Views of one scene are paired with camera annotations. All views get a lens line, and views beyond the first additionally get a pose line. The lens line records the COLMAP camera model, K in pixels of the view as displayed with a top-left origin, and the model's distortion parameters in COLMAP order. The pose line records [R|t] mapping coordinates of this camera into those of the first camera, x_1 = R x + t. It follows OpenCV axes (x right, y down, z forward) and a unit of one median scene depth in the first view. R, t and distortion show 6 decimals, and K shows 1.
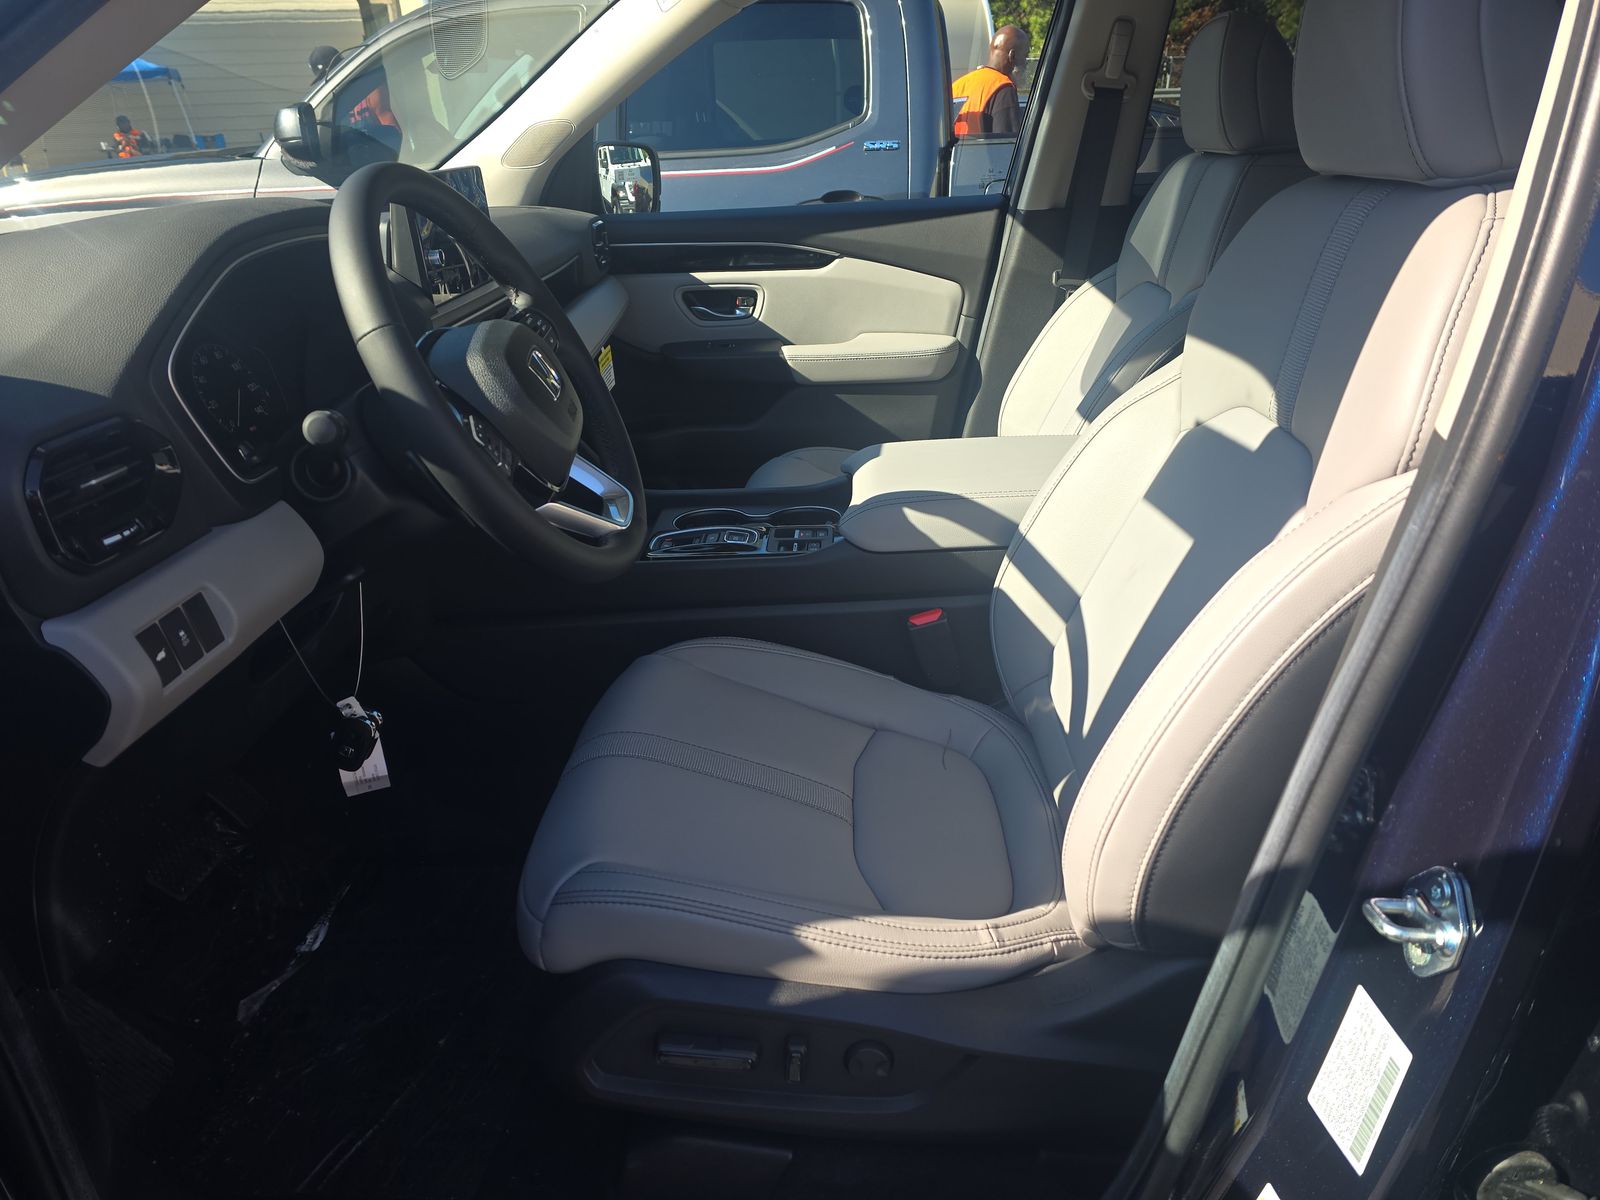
lens RADIAL K [[1058.2, 0, 802.2], [0, 1058.2, 606.3], [0, 0, 1]] dist [0.004229, -0.014234]
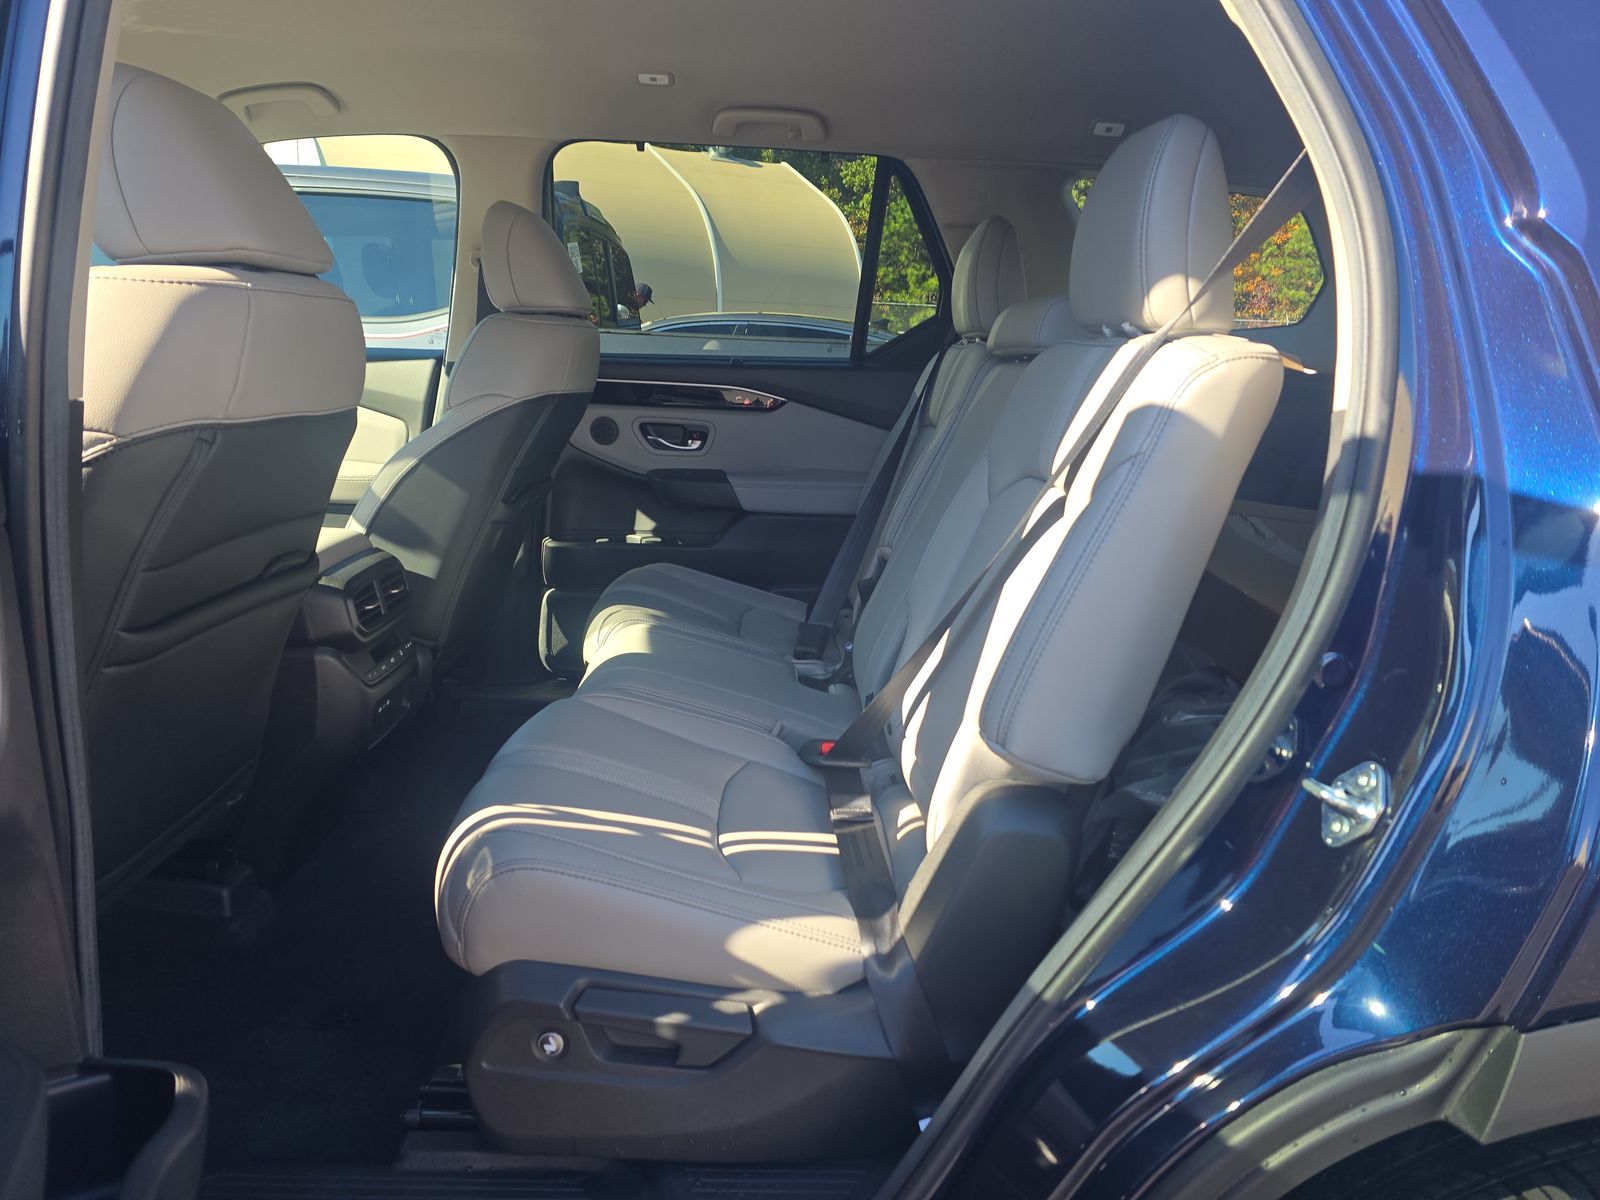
lens RADIAL K [[1058.2, 0, 797.4], [0, 1058.2, 603.0], [0, 0, 1]] dist [0.004229, -0.014234]
pose [[0.995050, 0.049070, 0.086413, 0.491113], [-0.031472, 0.980429, -0.194340, 0.096435], [-0.094258, 0.190658, 0.977121, -0.114830]]
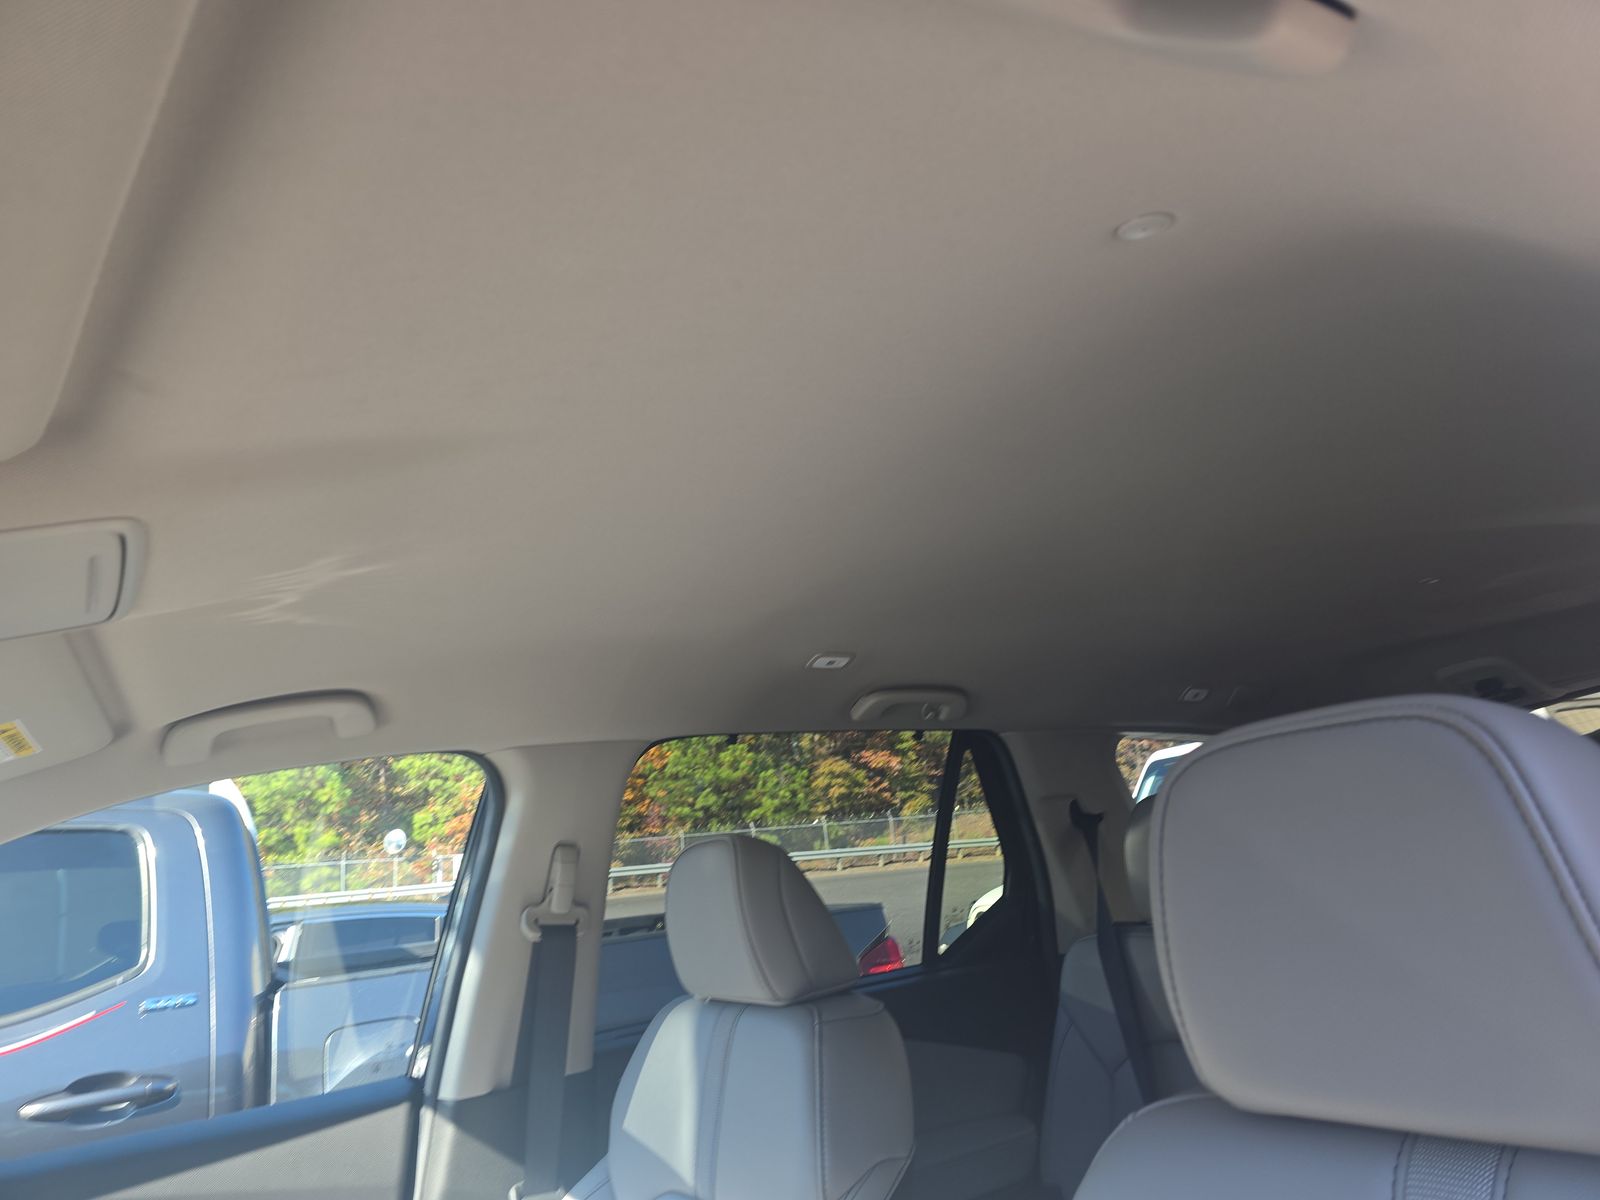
lens RADIAL K [[1058.2, 0, 804.2], [0, 1058.2, 596.5], [0, 0, 1]] dist [0.004229, -0.014234]
pose [[0.807817, 0.091006, 0.582365, -0.033066], [0.314845, 0.768633, -0.556845, -0.167852], [-0.498302, 0.633184, 0.592262, 0.270265]]
